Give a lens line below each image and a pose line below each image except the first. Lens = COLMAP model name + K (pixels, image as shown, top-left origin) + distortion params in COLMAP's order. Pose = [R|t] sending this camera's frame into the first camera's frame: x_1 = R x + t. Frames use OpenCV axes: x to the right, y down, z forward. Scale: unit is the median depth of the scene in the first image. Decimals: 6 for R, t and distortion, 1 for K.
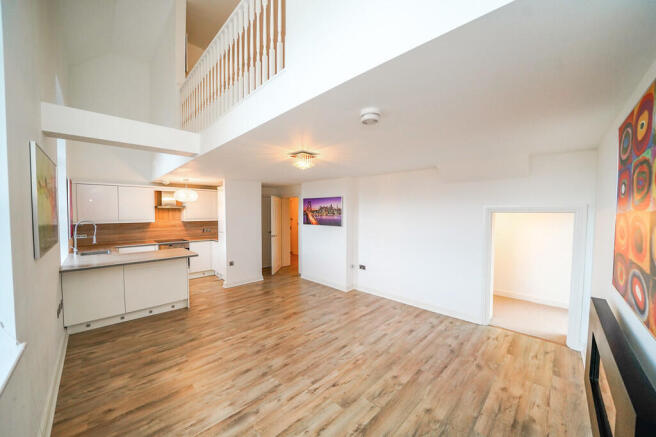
lens RADIAL K [[234.0, 0, 323.8], [0, 234.0, 221.5], [0, 0, 1]] dist [-0.003079, -0.000055]
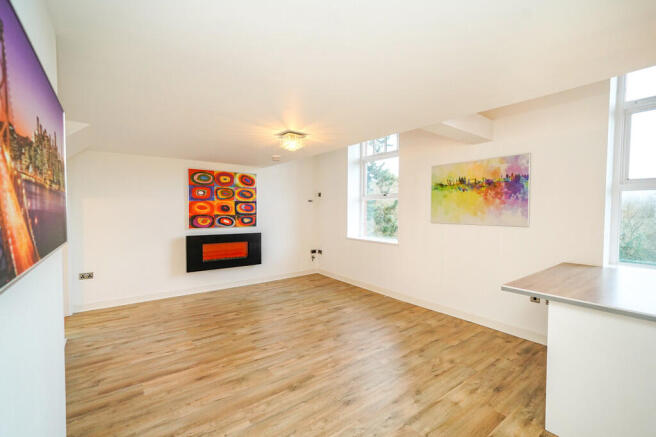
lens RADIAL K [[284.5, 0, 327.8], [0, 284.5, 220.7], [0, 0, 1]] dist [0.026698, -0.000009]
pose [[-0.992093, -0.006792, 0.125318, -0.278888], [0.003843, 0.996422, 0.084432, -0.030721], [-0.125443, 0.084247, -0.988517, 1.580999]]
